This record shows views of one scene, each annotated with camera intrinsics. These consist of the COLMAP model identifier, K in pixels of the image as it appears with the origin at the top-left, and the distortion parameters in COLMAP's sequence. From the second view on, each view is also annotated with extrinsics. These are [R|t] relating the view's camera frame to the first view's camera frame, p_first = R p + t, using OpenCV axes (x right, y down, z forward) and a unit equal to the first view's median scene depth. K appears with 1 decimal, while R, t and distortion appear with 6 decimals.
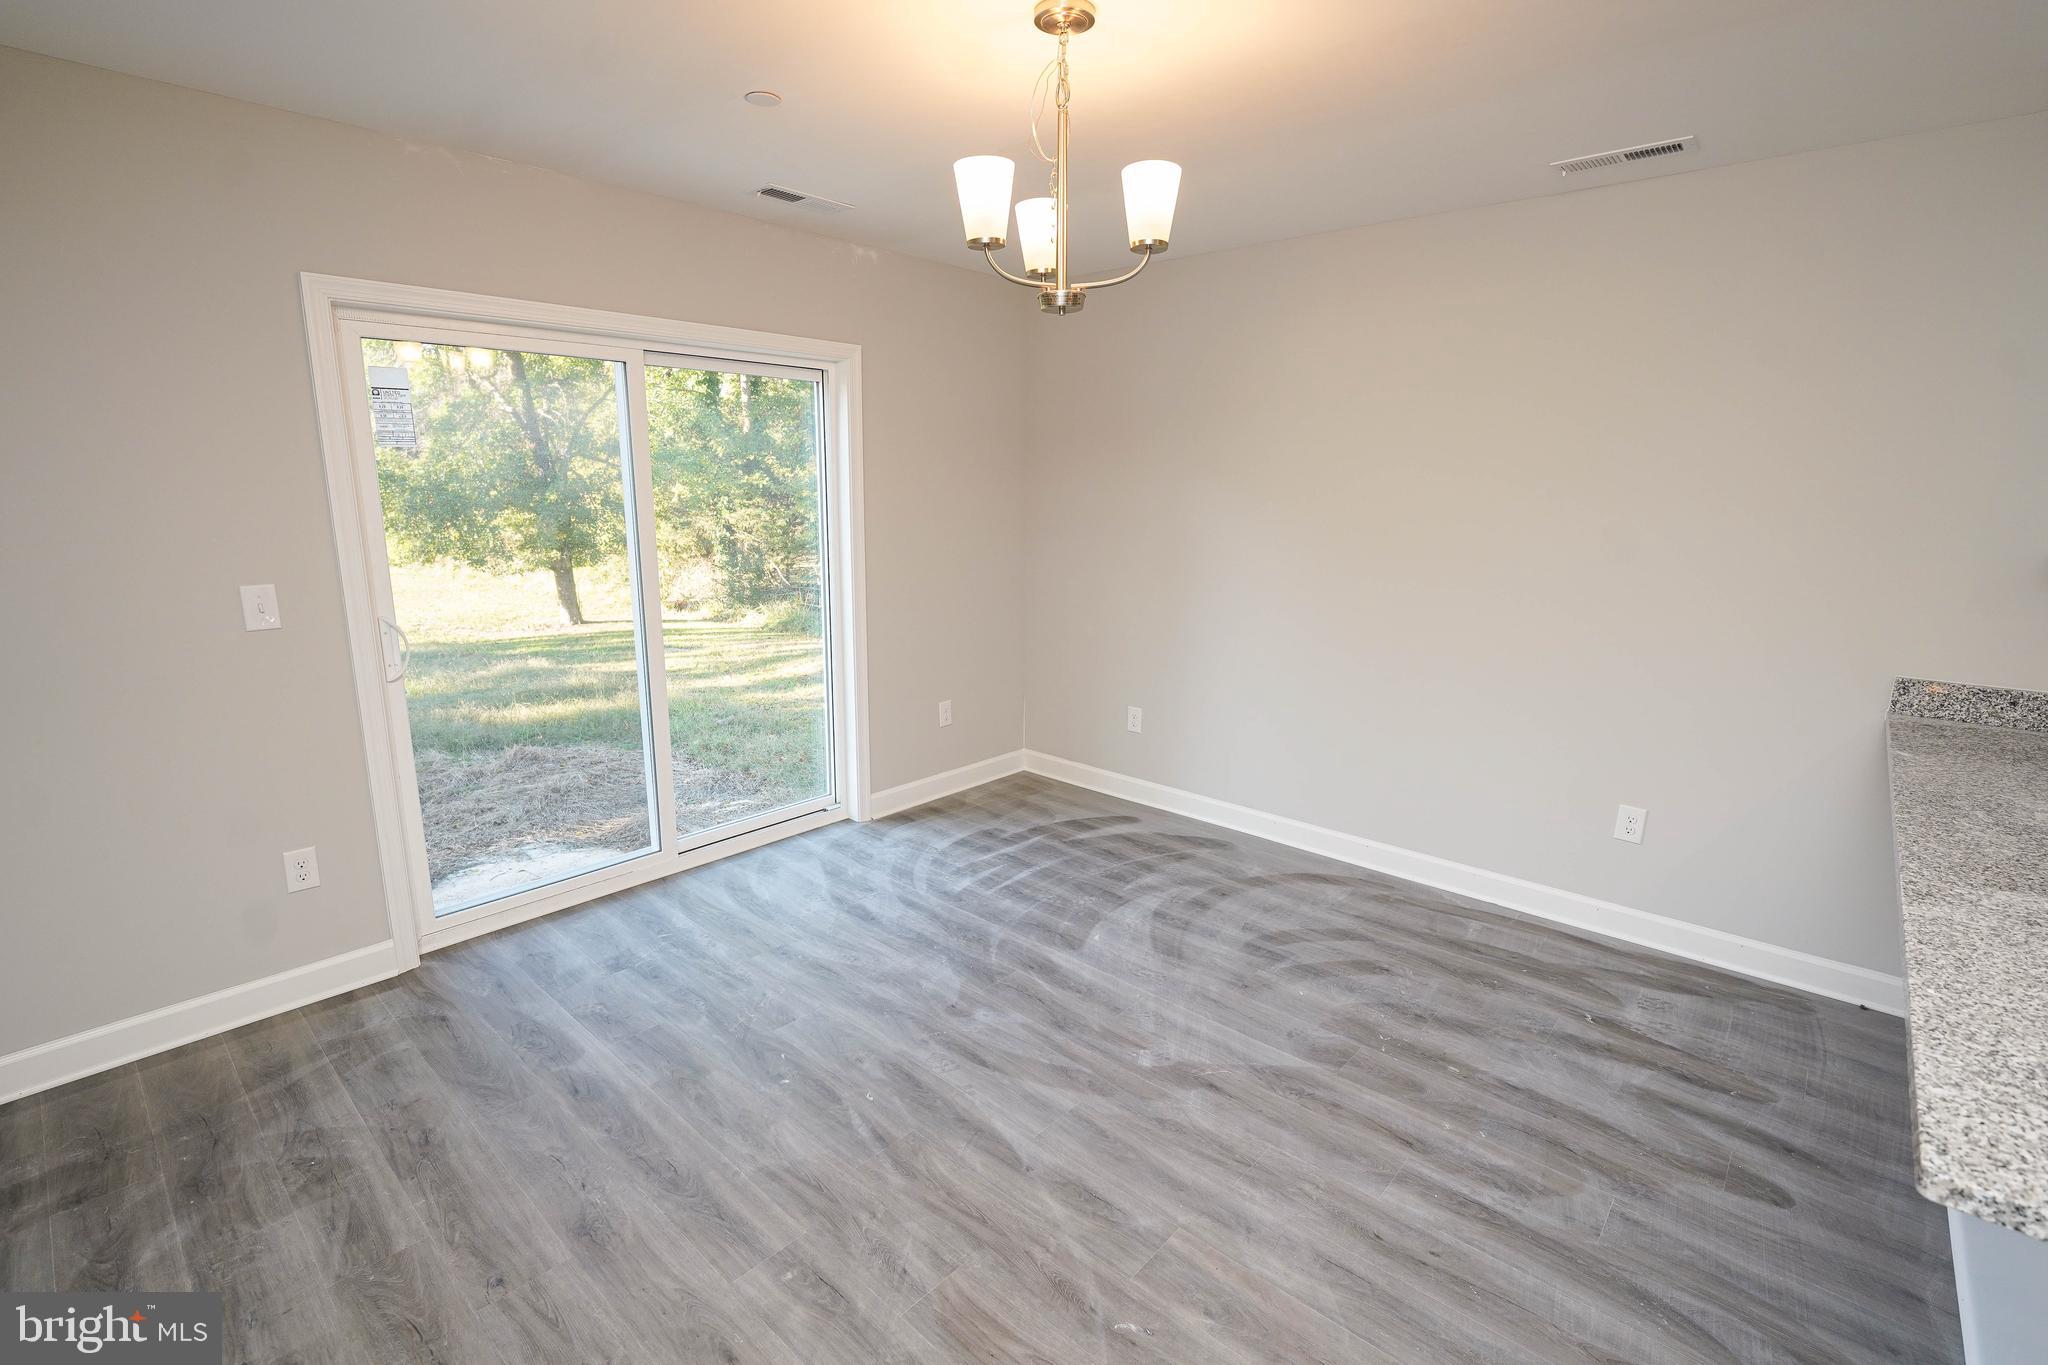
lens RADIAL K [[926.6, 0, 1007.1], [0, 926.6, 681.7], [0, 0, 1]] dist [-0.012420, 0.000011]
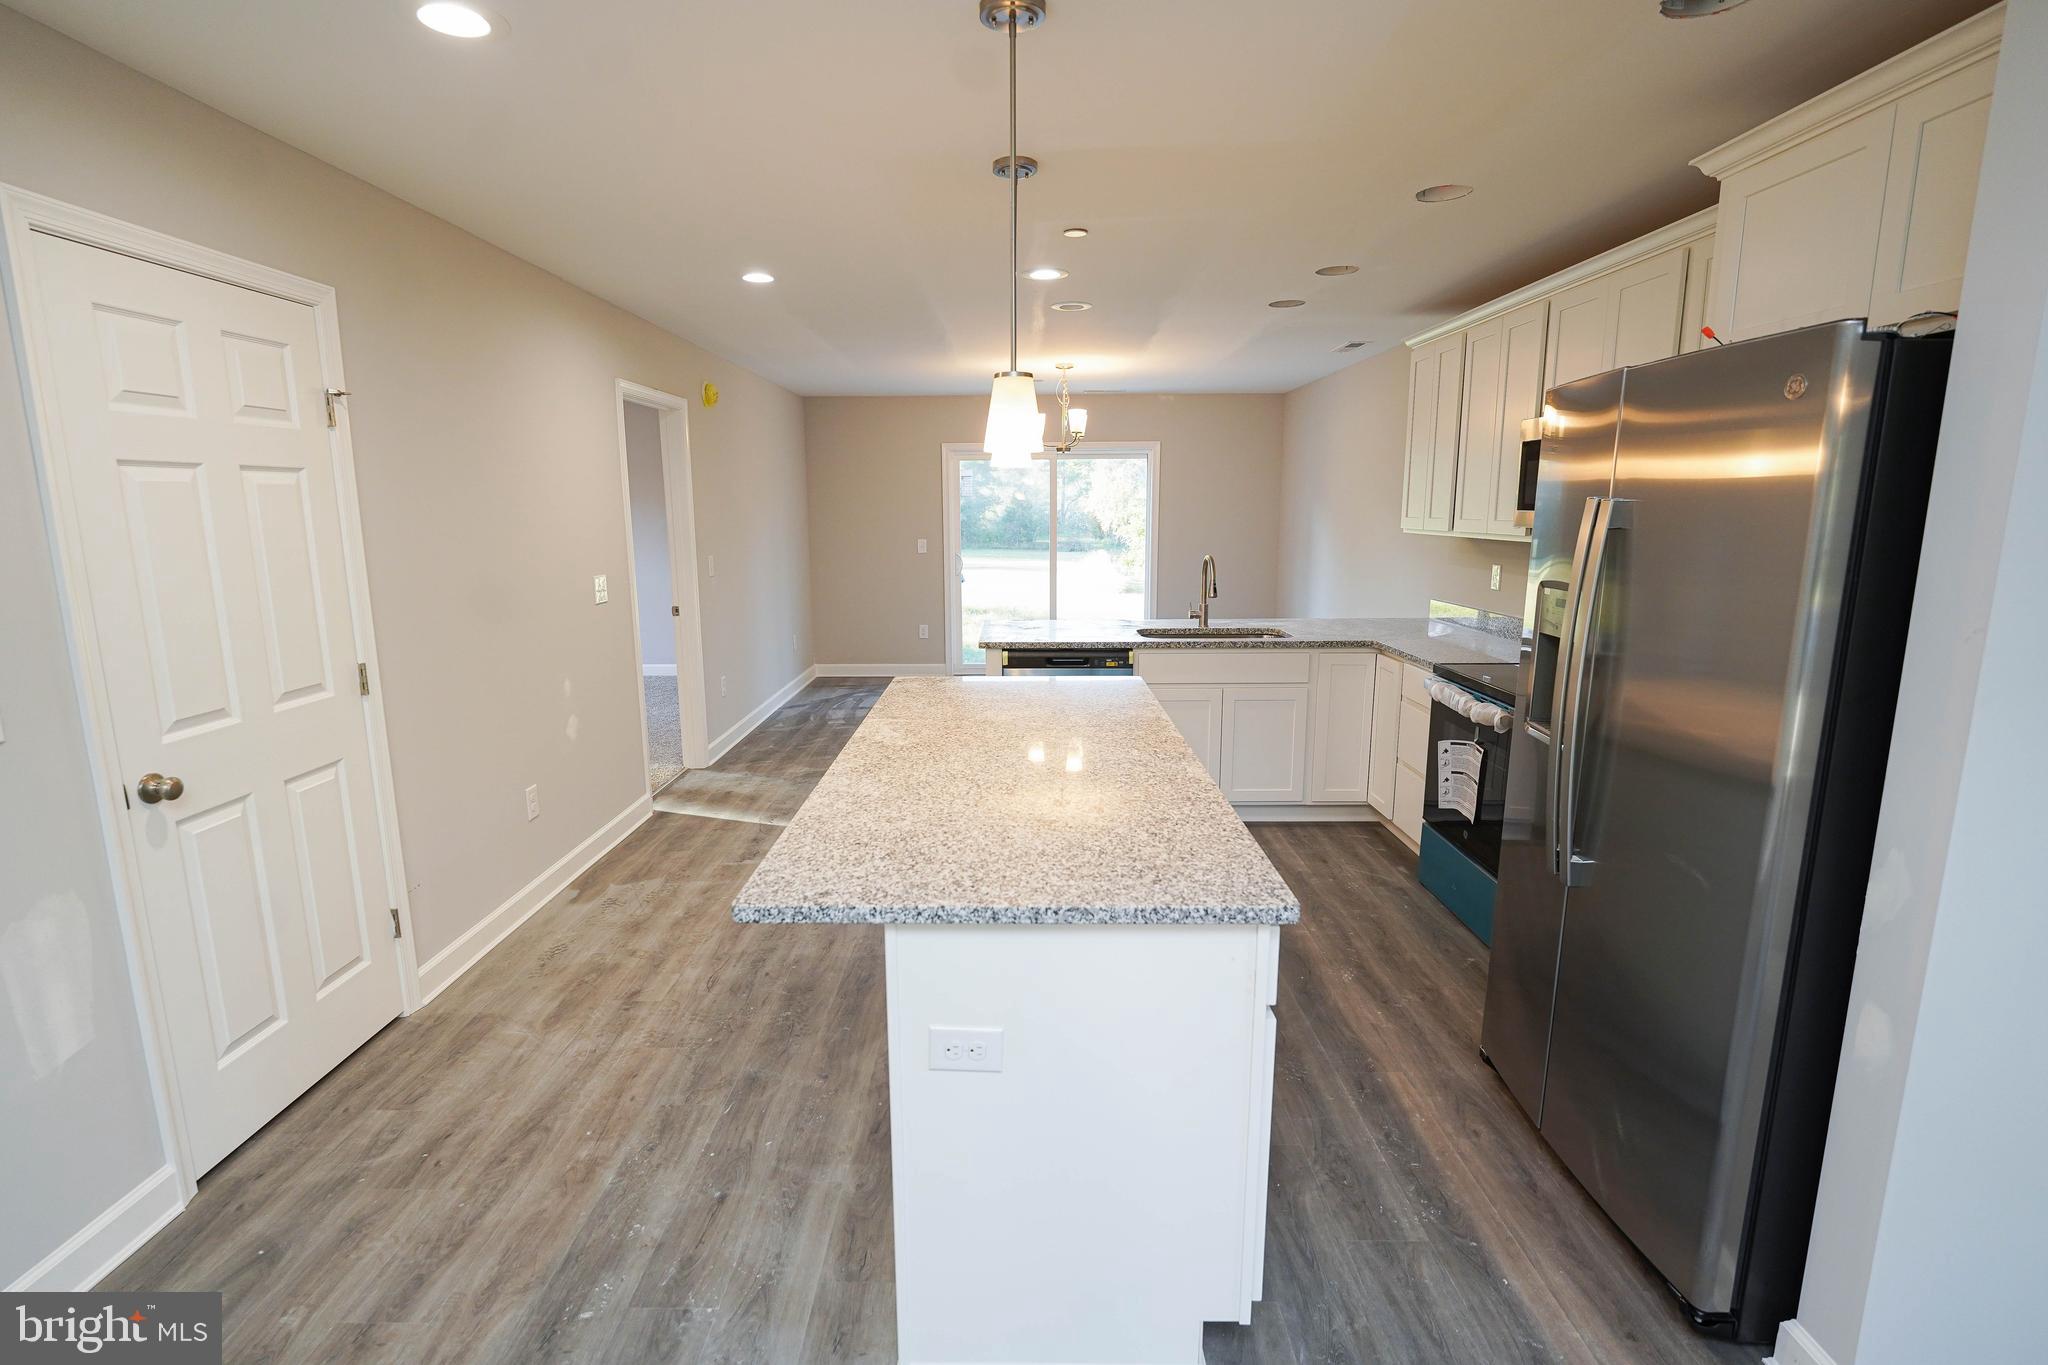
lens RADIAL K [[969.6, 0, 1005.4], [0, 969.6, 680.9], [0, 0, 1]] dist [-0.013182, 0.000178]
pose [[0.665532, 0.120988, -0.736498, 2.032601], [-0.147237, 0.988665, 0.029364, 0.255261], [0.731702, 0.088897, 0.675802, -1.093880]]
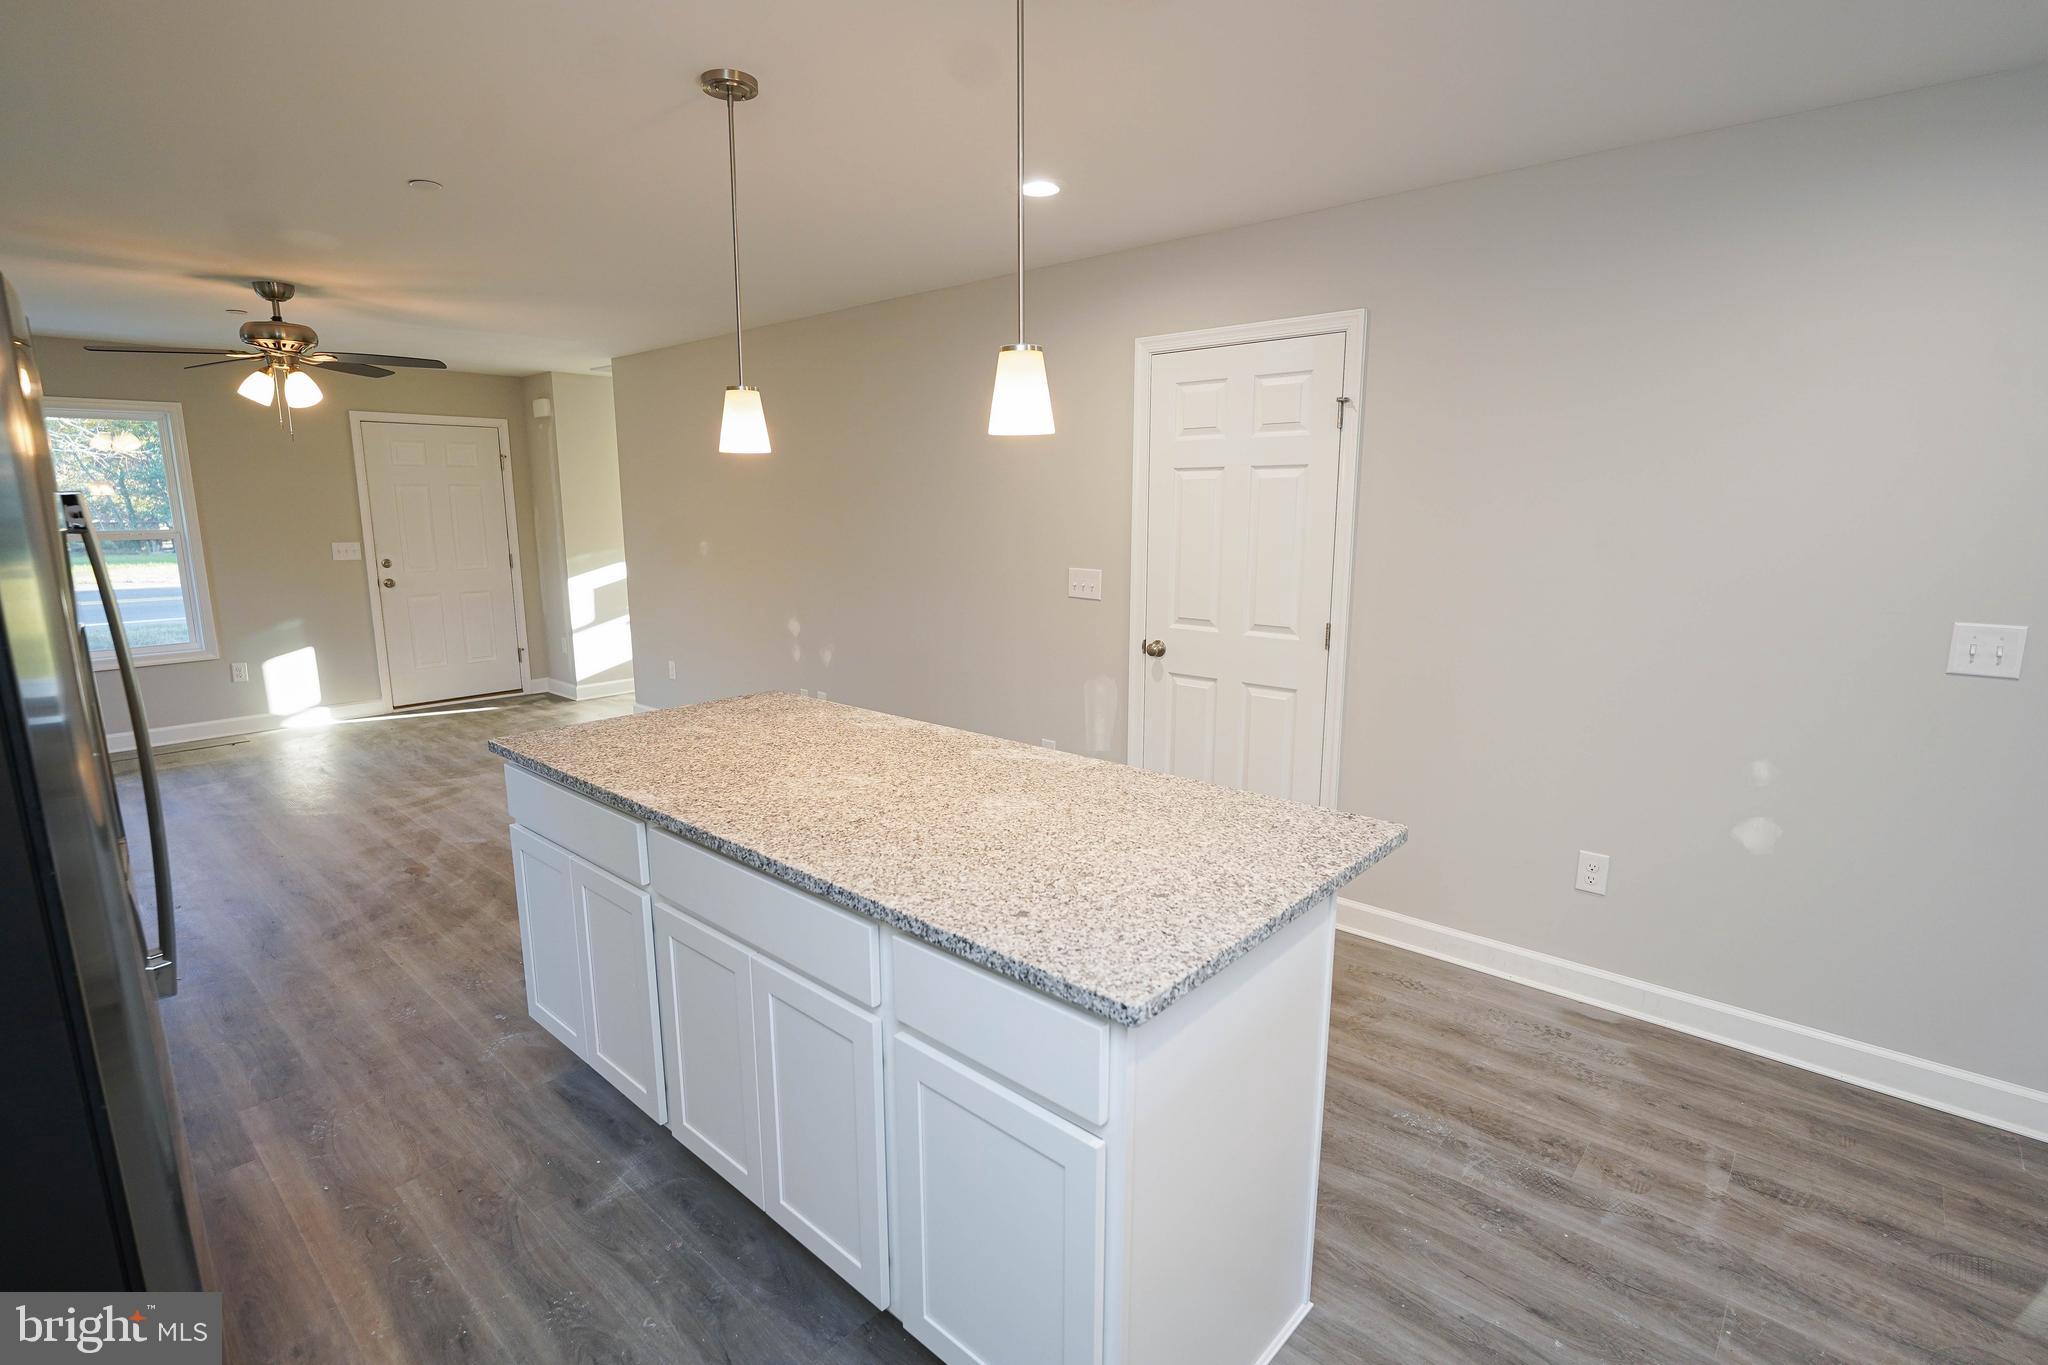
lens RADIAL K [[976.0, 0, 1007.2], [0, 976.0, 681.3], [0, 0, 1]] dist [-0.012065, -0.000342]
pose [[-0.999966, -0.005477, -0.006230, 1.161121], [-0.007464, 0.921710, 0.387809, -0.080036], [0.003618, 0.387842, -0.921719, 0.428652]]
